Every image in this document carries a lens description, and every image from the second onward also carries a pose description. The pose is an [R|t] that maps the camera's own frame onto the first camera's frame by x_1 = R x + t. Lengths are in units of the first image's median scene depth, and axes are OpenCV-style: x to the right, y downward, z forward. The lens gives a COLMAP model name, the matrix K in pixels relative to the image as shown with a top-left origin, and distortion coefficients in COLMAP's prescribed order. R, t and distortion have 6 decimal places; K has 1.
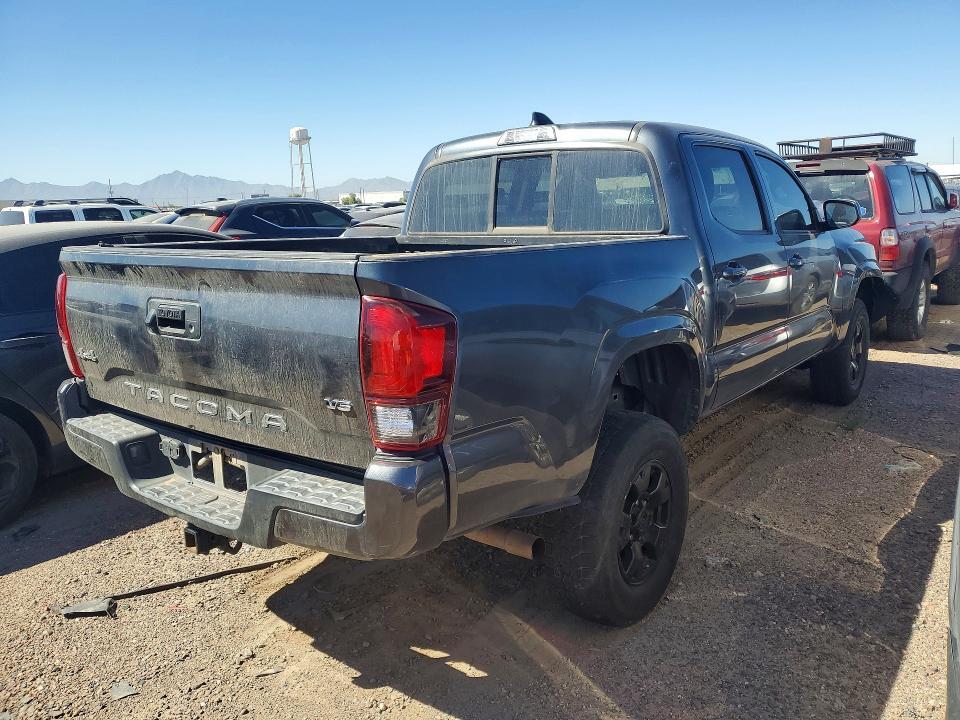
lens RADIAL K [[737.3, 0, 500.8], [0, 737.3, 359.9], [0, 0, 1]] dist [-0.002829, -0.001463]
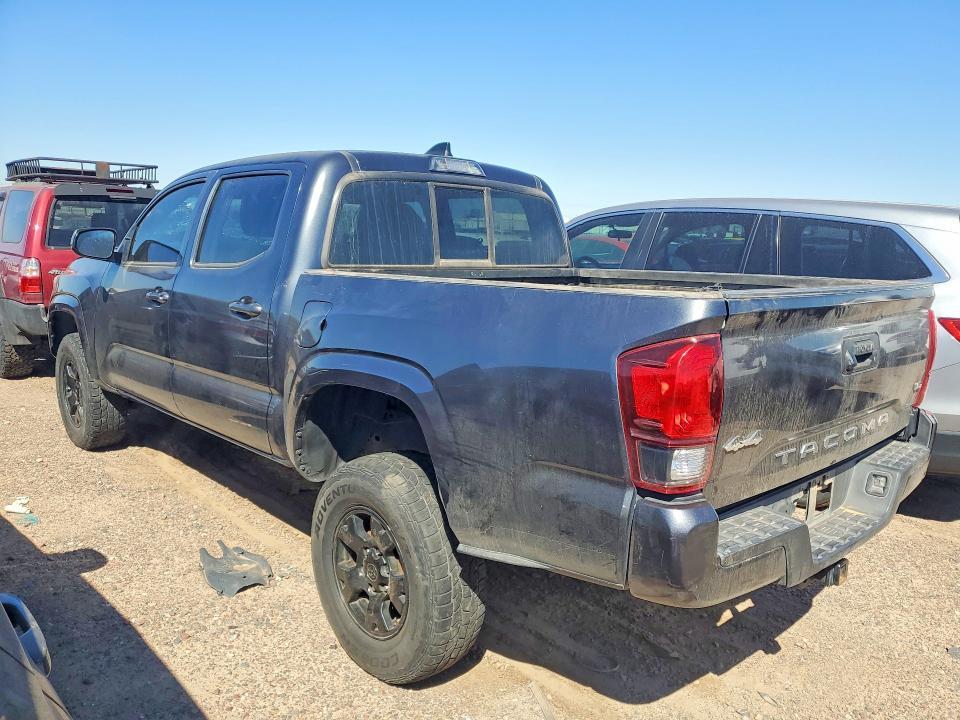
lens RADIAL K [[737.3, 0, 500.8], [0, 737.3, 359.9], [0, 0, 1]] dist [-0.002829, -0.001463]
pose [[0.174905, -0.127774, 0.976259, -0.958538], [0.161303, 0.981865, 0.099608, -0.142569], [-0.971282, 0.140051, 0.192344, 0.804475]]
